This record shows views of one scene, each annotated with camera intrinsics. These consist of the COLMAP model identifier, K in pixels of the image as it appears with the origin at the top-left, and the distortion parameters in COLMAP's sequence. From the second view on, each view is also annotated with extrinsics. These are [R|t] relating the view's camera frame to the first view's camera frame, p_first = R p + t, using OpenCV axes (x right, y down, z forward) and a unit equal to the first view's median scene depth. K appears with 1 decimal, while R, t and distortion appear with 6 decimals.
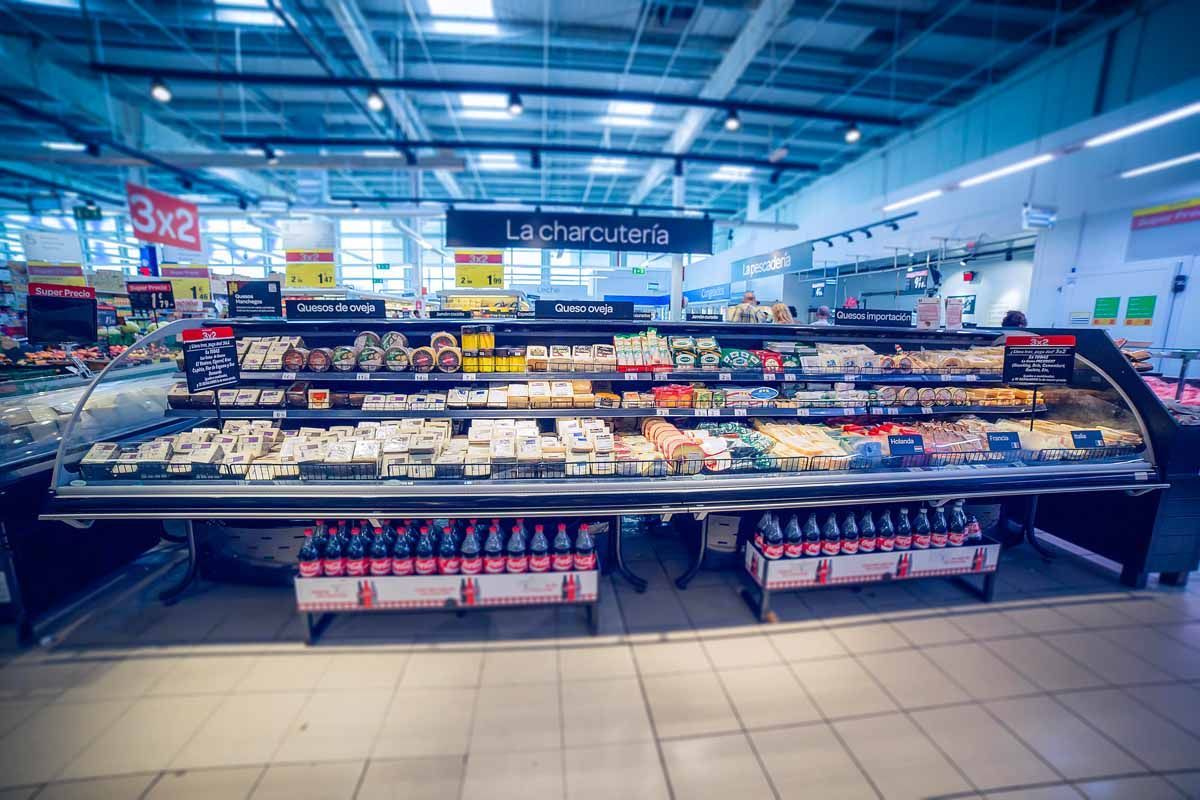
lens RADIAL K [[480.0, 0, 601.4], [0, 480.0, 421.9], [0, 0, 1]] dist [0.017966, 0.000152]
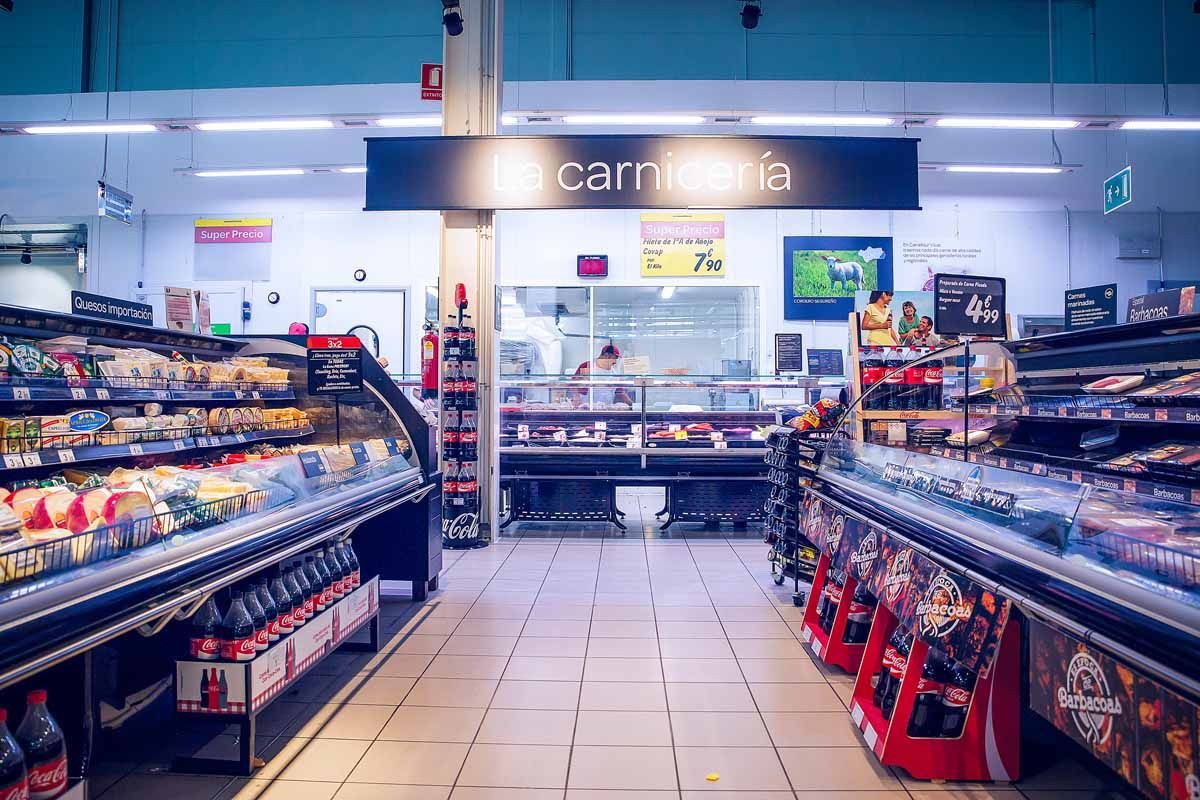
lens RADIAL K [[1045.2, 0, 600.0], [0, 1045.2, 400.0], [0, 0, 1]] dist [-0.083032, -0.004304]
pose [[0.157409, -0.001482, 0.987532, -0.828418], [0.204165, 0.978443, -0.031075, 0.084252], [-0.966198, 0.206511, 0.154319, 0.272129]]
